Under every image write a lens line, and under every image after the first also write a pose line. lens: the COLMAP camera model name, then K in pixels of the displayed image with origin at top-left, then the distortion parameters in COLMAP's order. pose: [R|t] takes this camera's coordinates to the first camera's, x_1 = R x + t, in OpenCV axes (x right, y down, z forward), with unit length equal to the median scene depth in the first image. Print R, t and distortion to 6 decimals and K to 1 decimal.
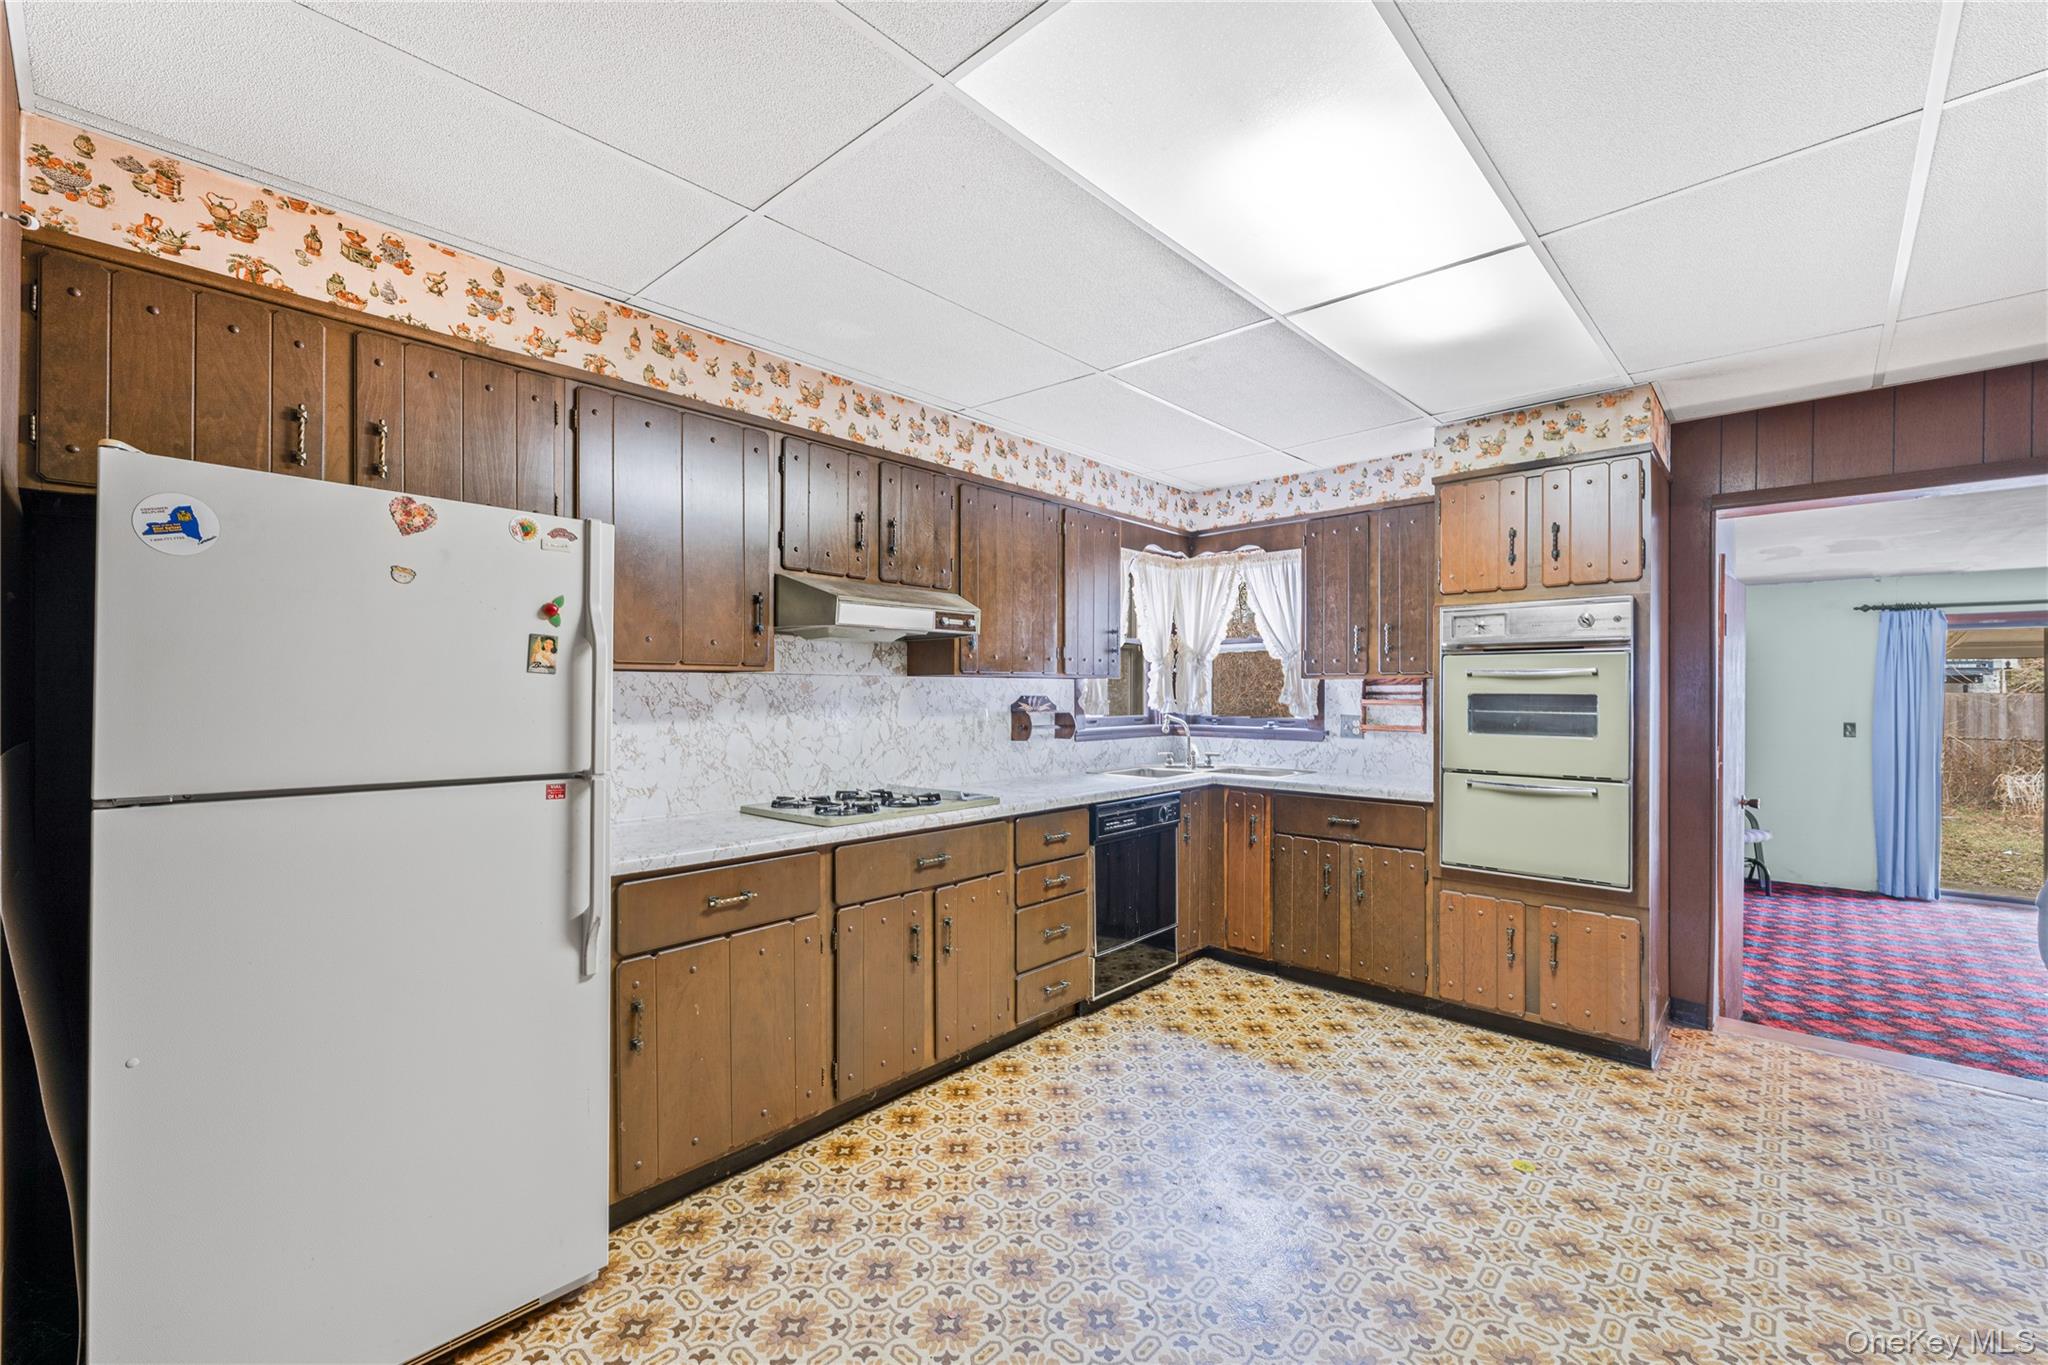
lens RADIAL K [[837.2, 0, 1022.4], [0, 837.2, 686.1], [0, 0, 1]] dist [-0.000824, -0.000368]
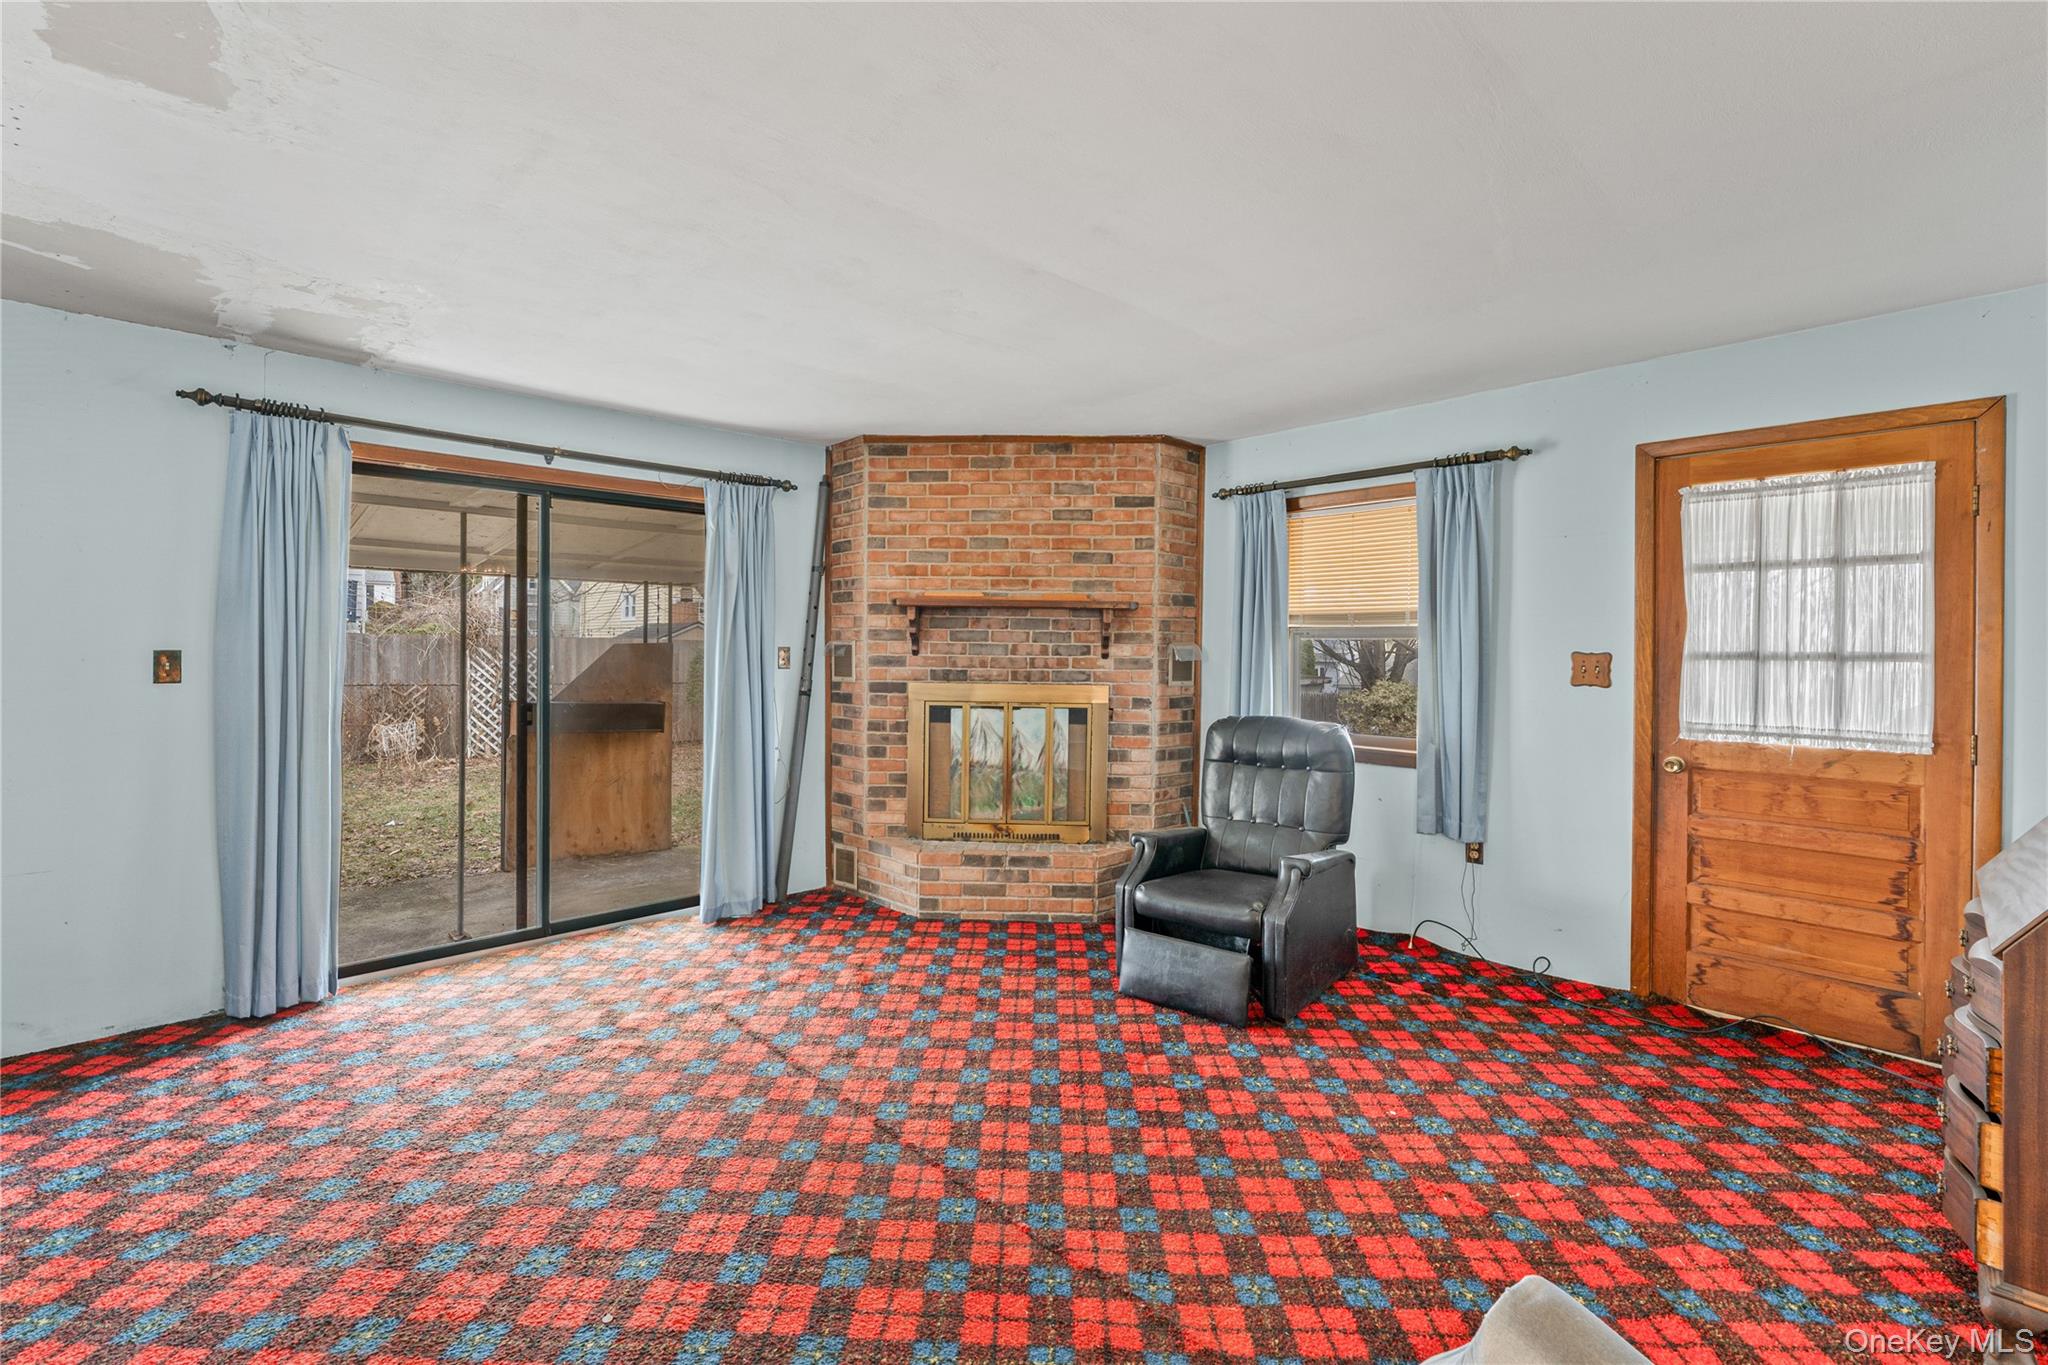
lens RADIAL K [[887.0, 0, 1013.0], [0, 887.0, 649.3], [0, 0, 1]] dist [0.000054, 0.000298]
pose [[0.065840, -0.001368, 0.997829, 1.167127], [-0.007508, 0.999970, 0.001866, 0.083671], [-0.997802, -0.007615, 0.065828, 1.106876]]
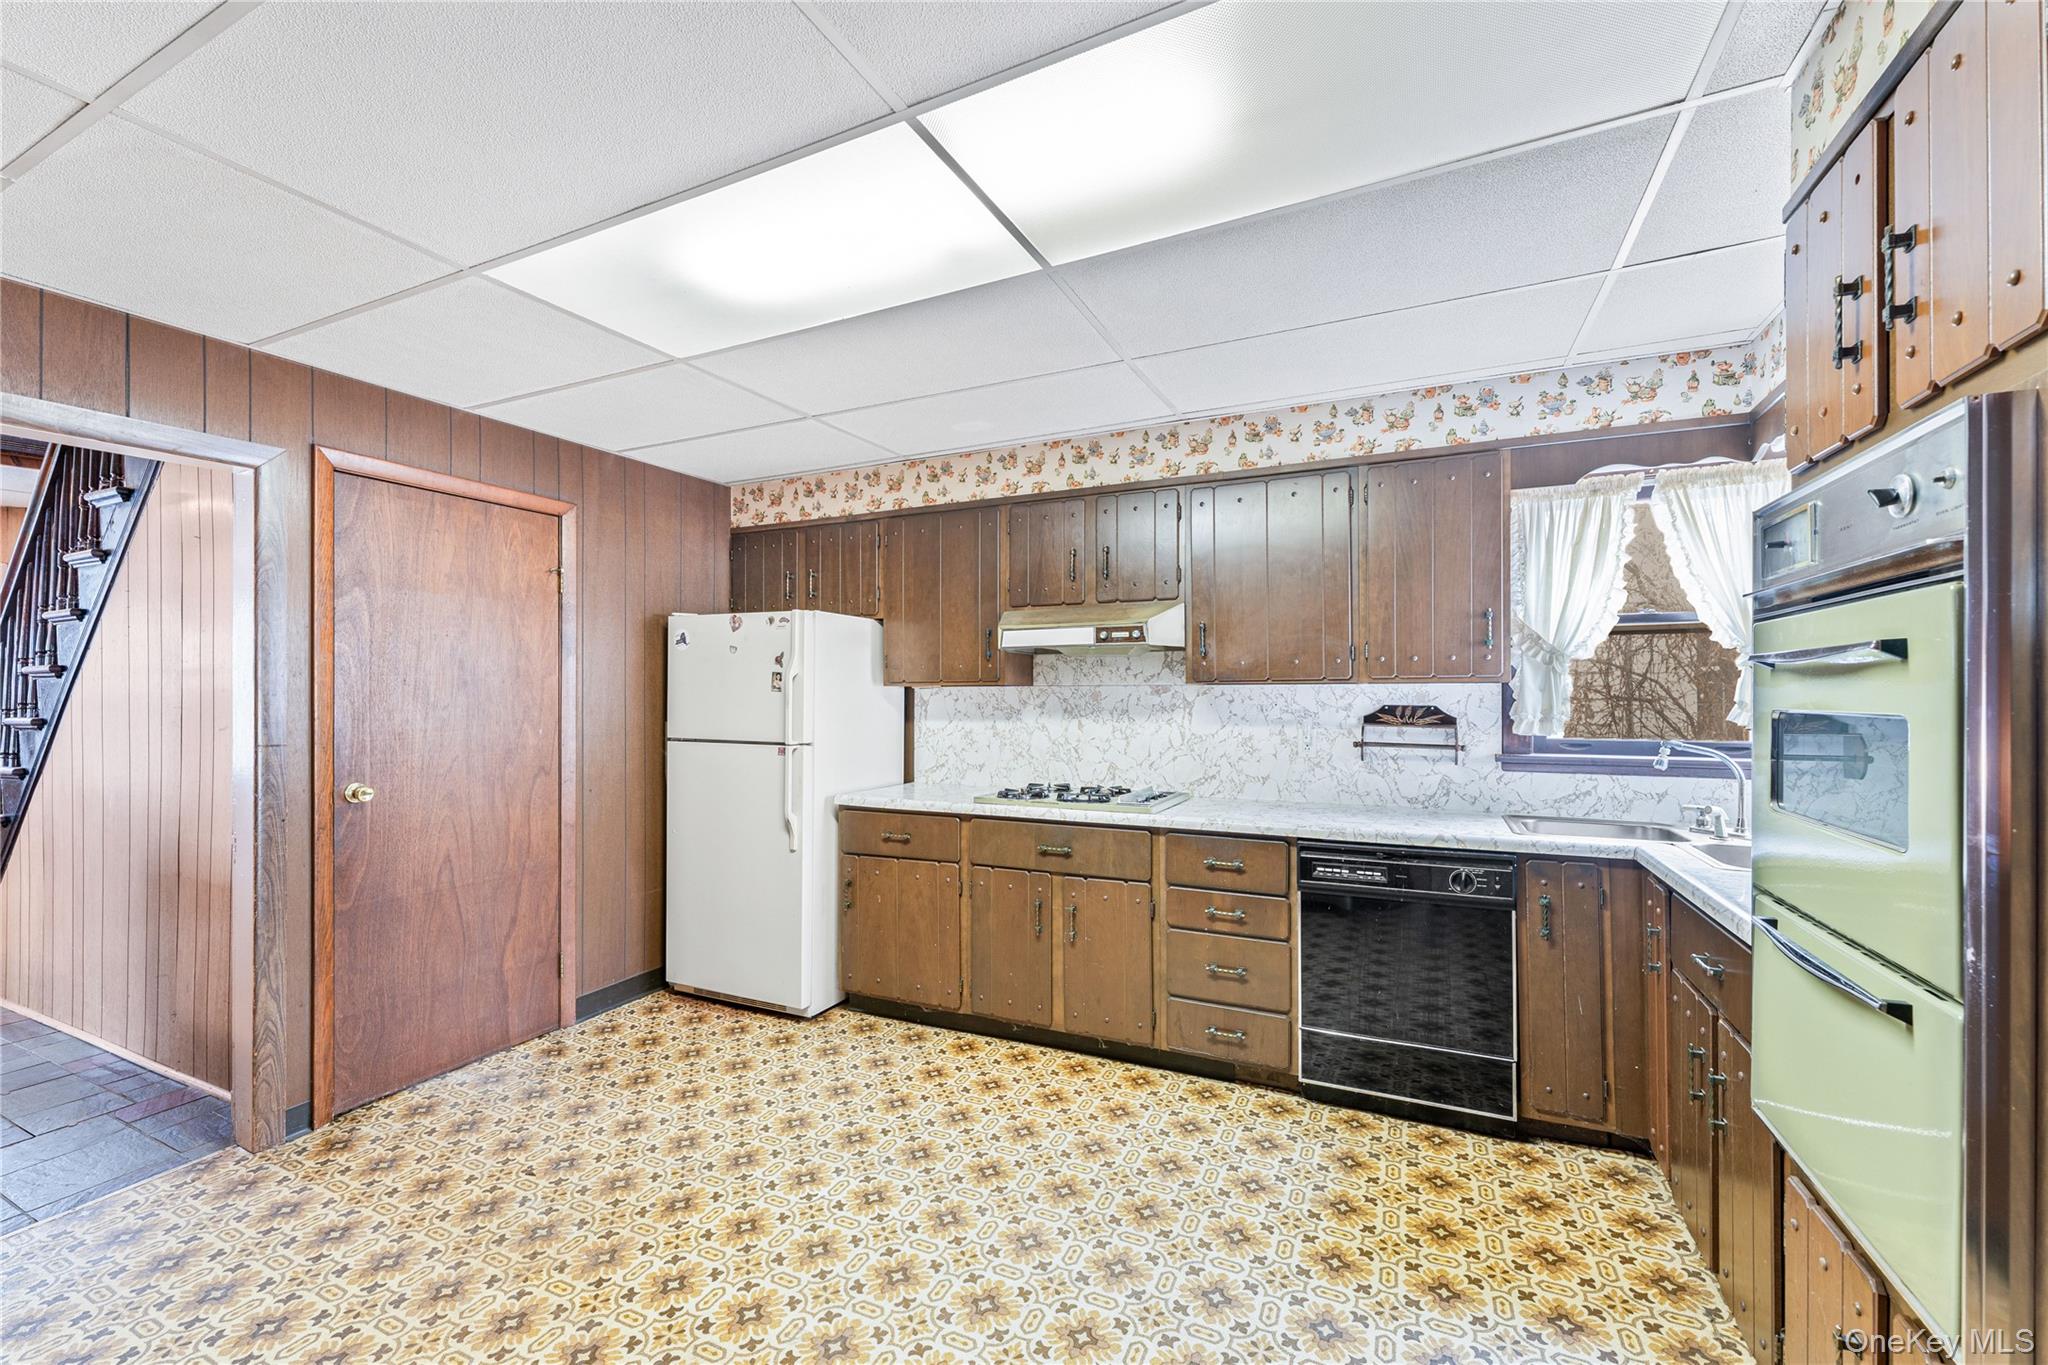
lens RADIAL K [[837.2, 0, 1014.5], [0, 837.2, 684.5], [0, 0, 1]] dist [-0.000824, -0.000368]
pose [[0.296192, -0.011670, -0.955057, 0.843373], [0.008323, 0.999919, -0.009637, -0.004485], [0.955092, -0.005095, 0.296265, 0.532954]]
